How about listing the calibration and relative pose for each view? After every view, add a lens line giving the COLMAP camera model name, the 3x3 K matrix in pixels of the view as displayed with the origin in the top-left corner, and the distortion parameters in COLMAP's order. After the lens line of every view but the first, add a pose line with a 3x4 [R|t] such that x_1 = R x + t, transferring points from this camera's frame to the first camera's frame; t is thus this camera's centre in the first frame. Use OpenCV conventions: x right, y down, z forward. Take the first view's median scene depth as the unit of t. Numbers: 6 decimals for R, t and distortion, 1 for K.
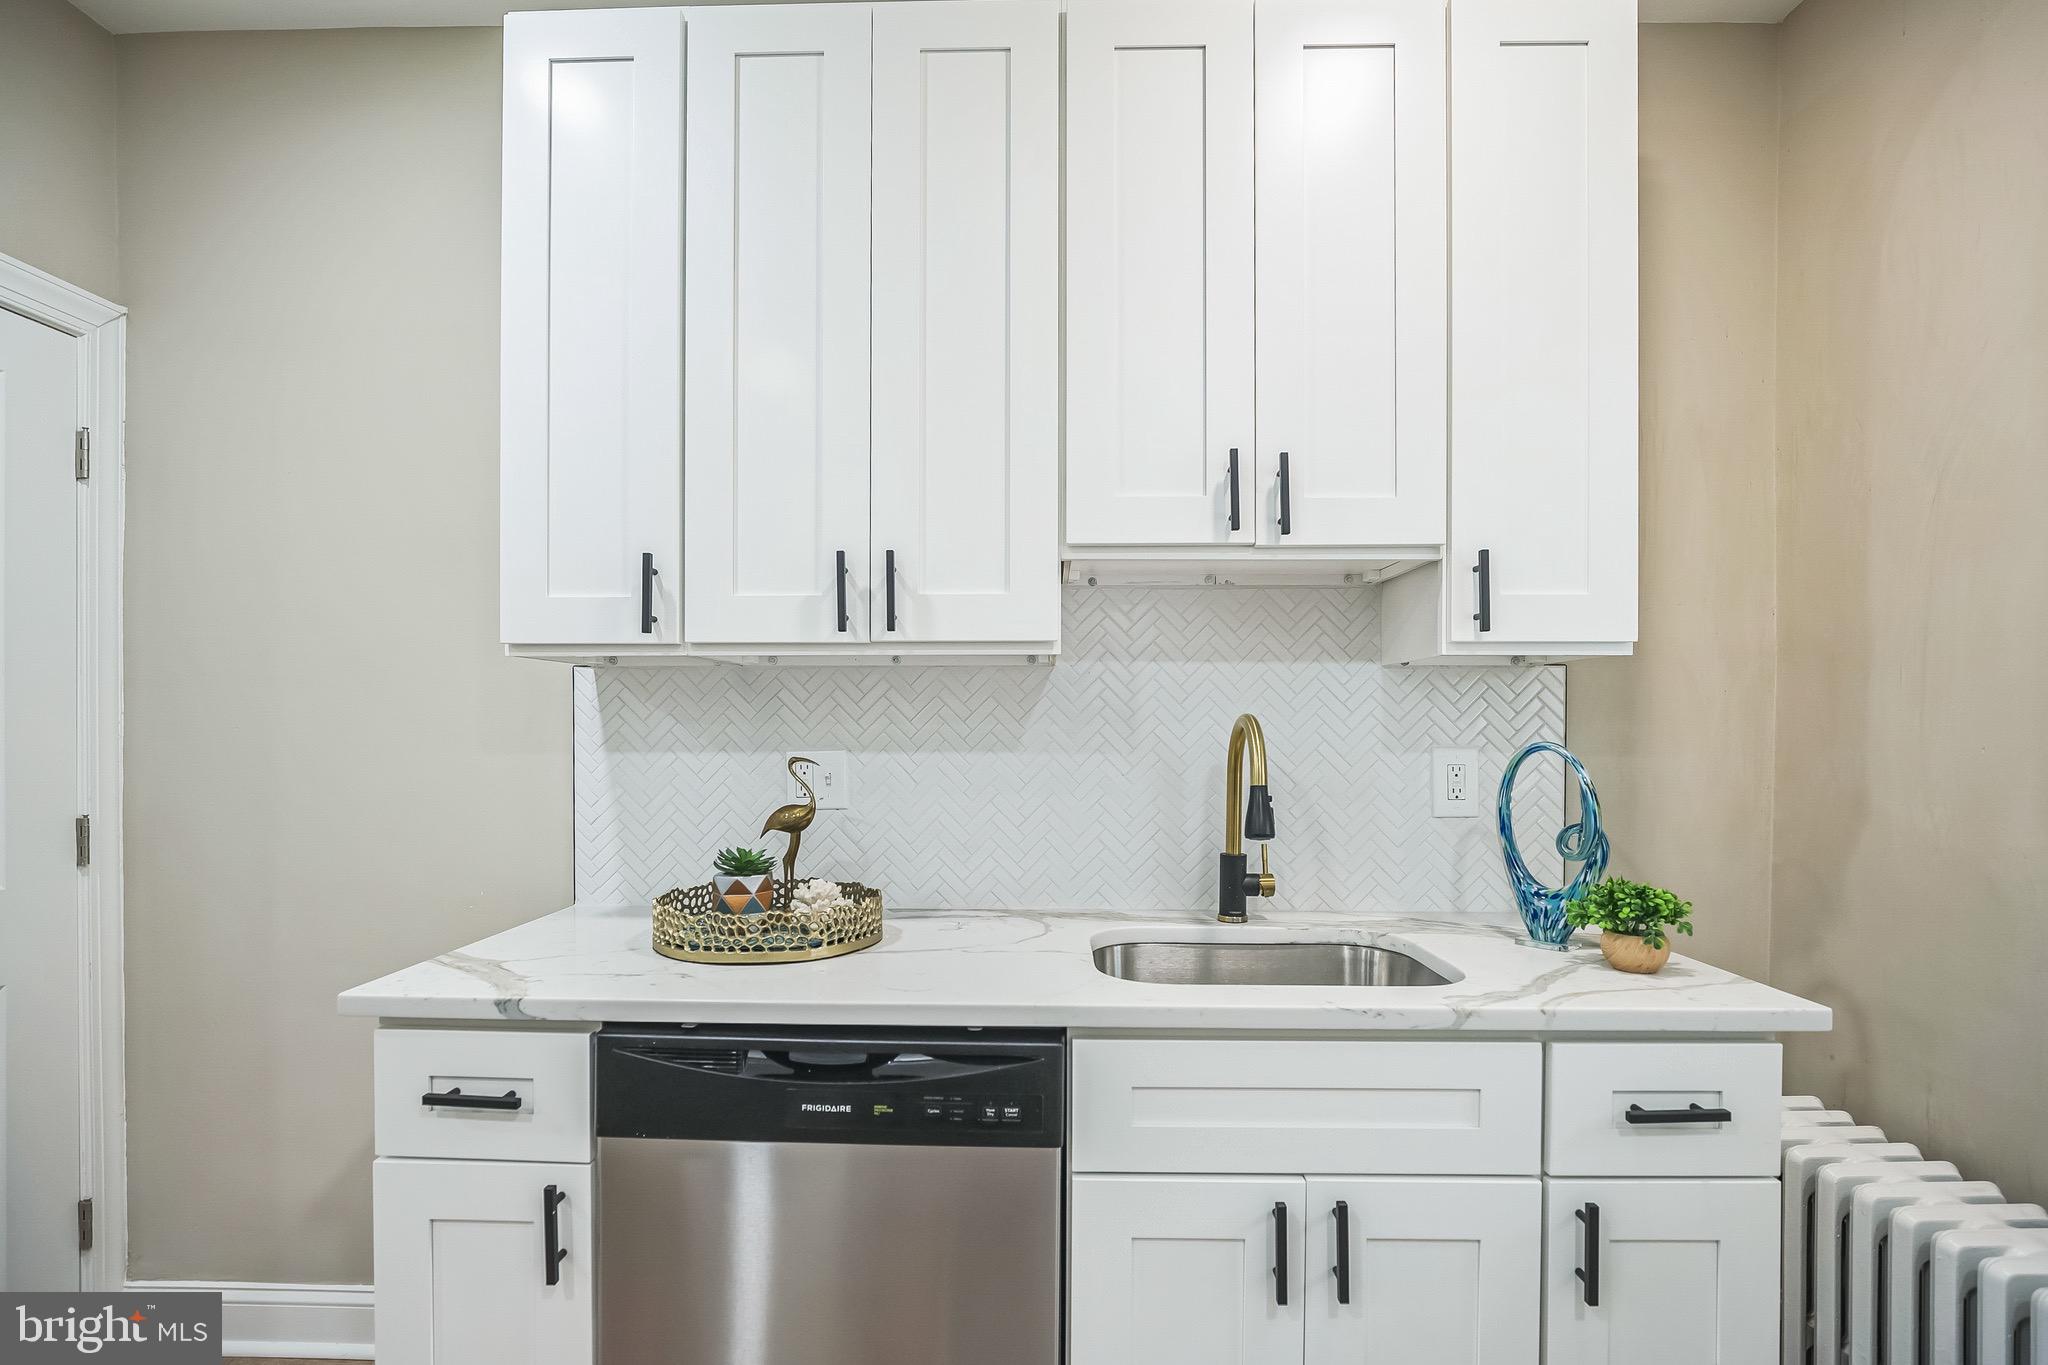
lens RADIAL K [[983.2, 0, 1024.5], [0, 983.2, 728.9], [0, 0, 1]] dist [-0.014705, 0.000591]
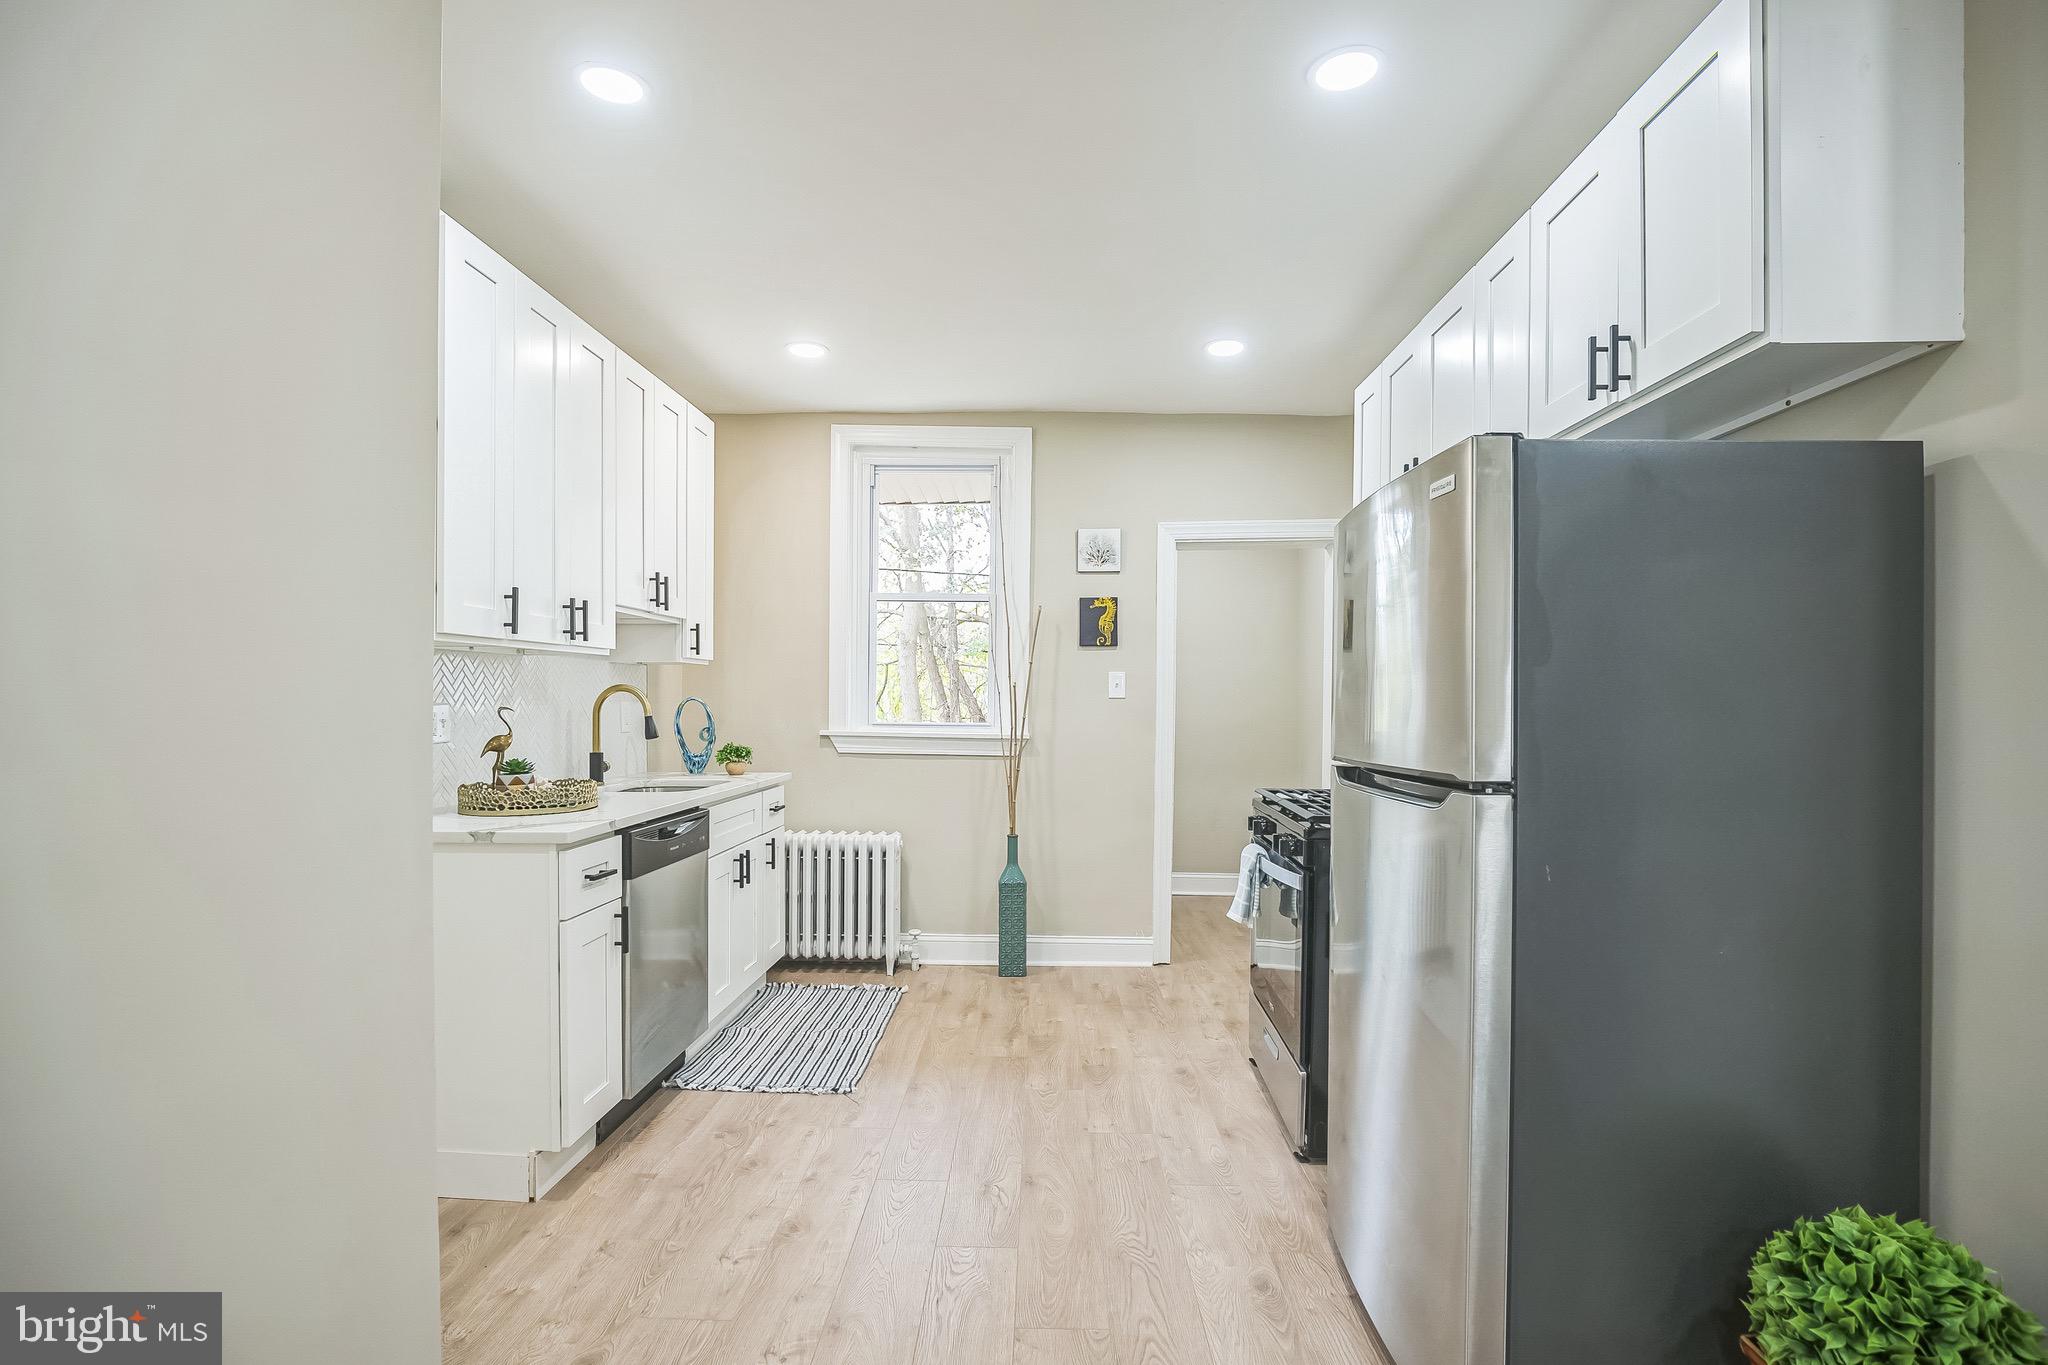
lens RADIAL K [[976.7, 0, 1023.1], [0, 976.7, 706.3], [0, 0, 1]] dist [-0.016599, 0.000042]
pose [[0.021502, -0.010551, 0.999713, -2.012092], [0.000656, 0.999944, 0.010540, 0.011674], [-0.999769, 0.000430, 0.021508, 0.073279]]
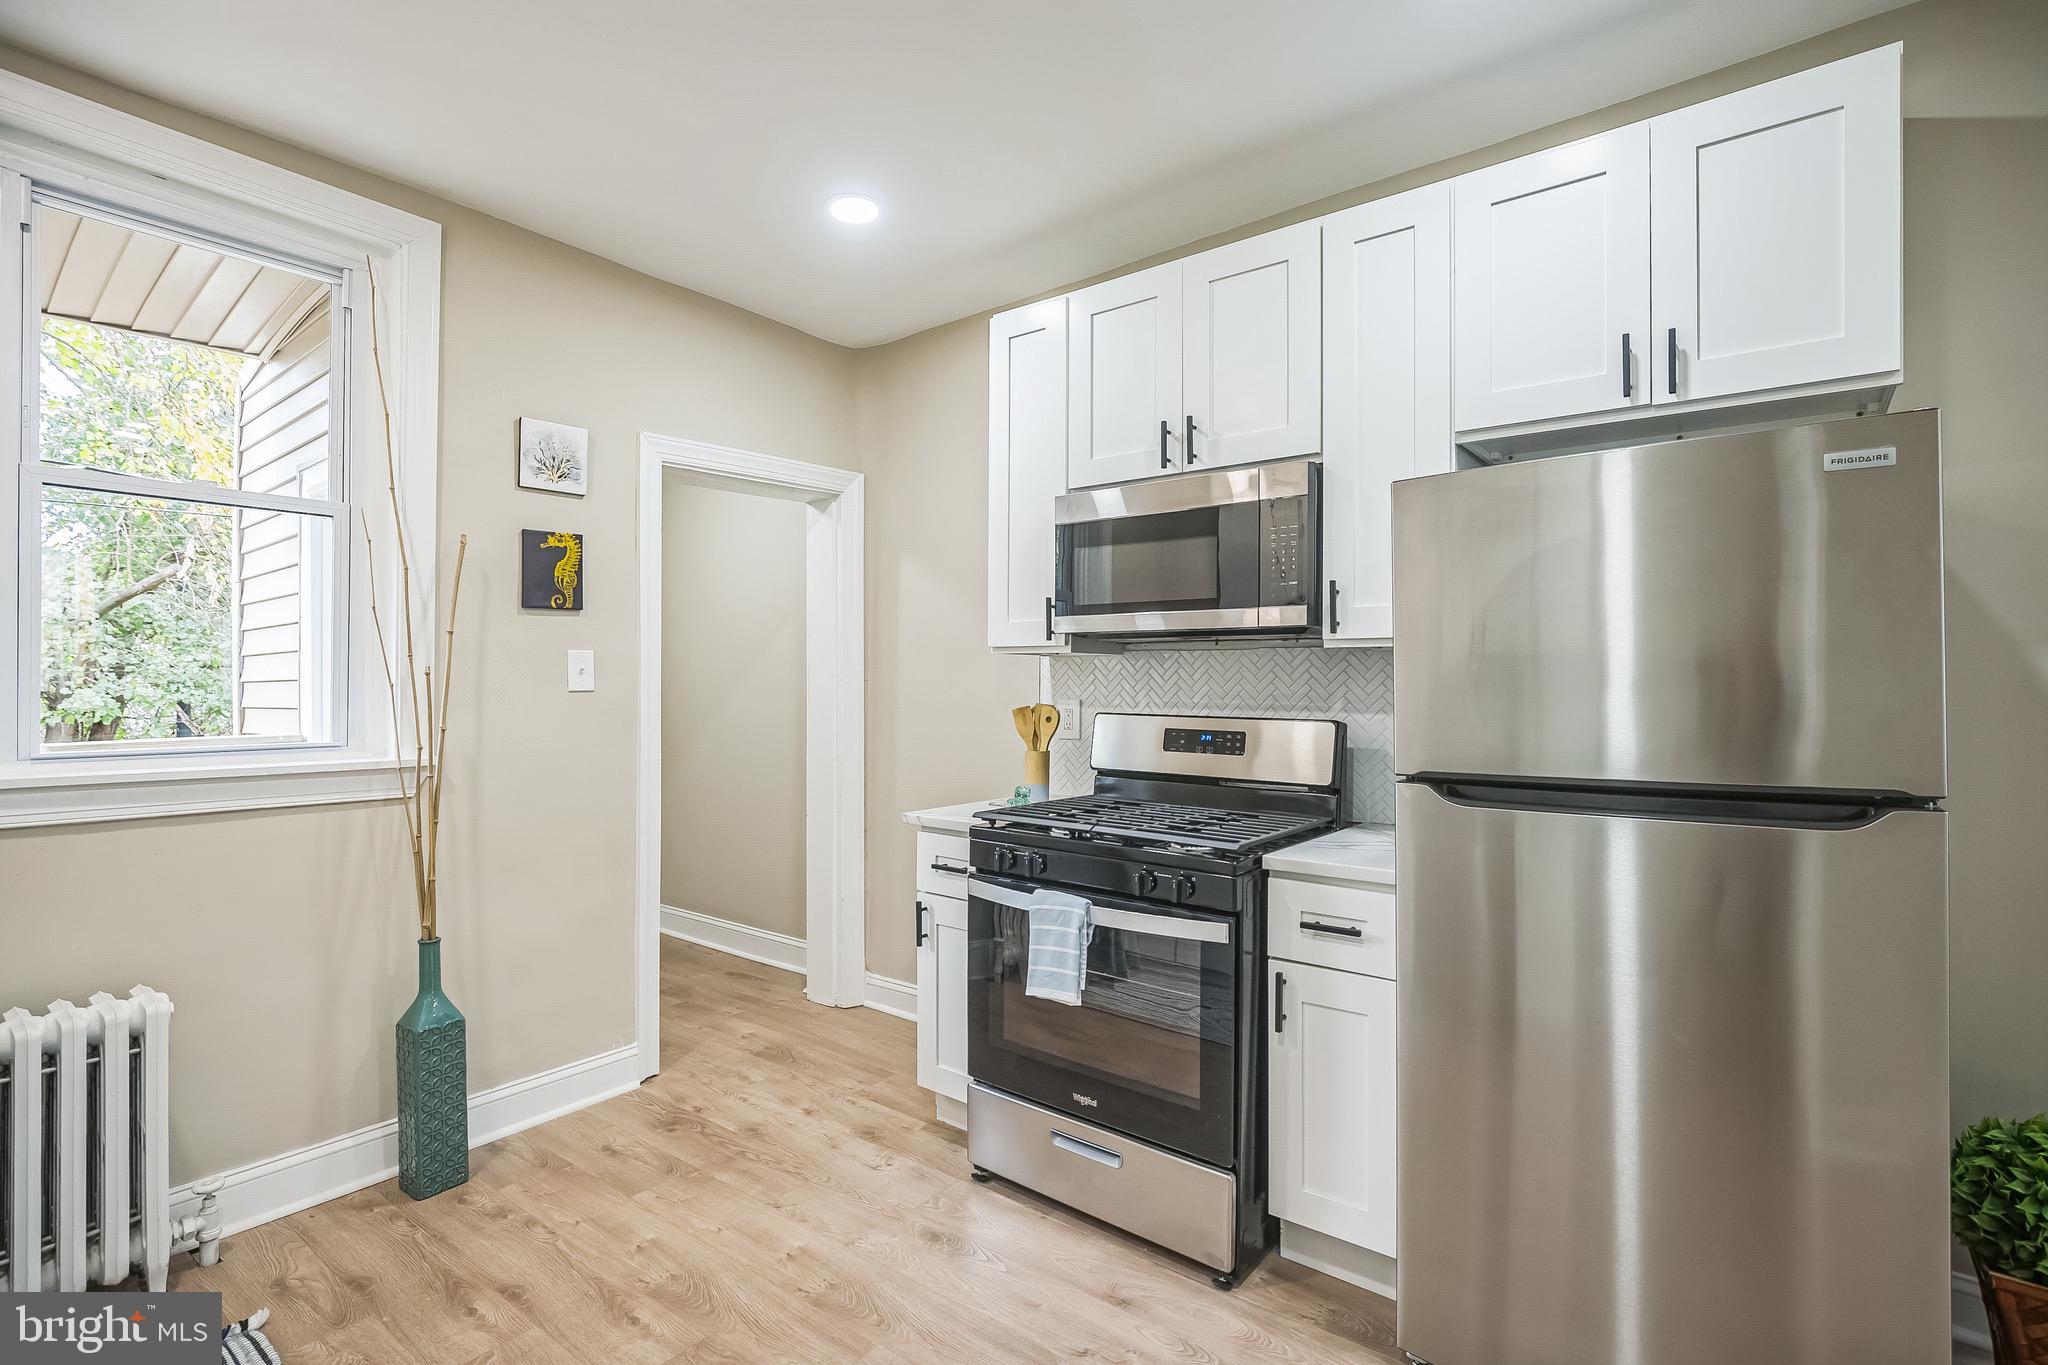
lens RADIAL K [[965.7, 0, 1029.4], [0, 965.7, 680.2], [0, 0, 1]] dist [-0.016158, 0.000801]
pose [[-0.794519, -0.003060, 0.607232, -0.912995], [0.002802, 0.999958, 0.008704, -0.016170], [-0.607233, 0.008617, -0.794477, 0.801024]]
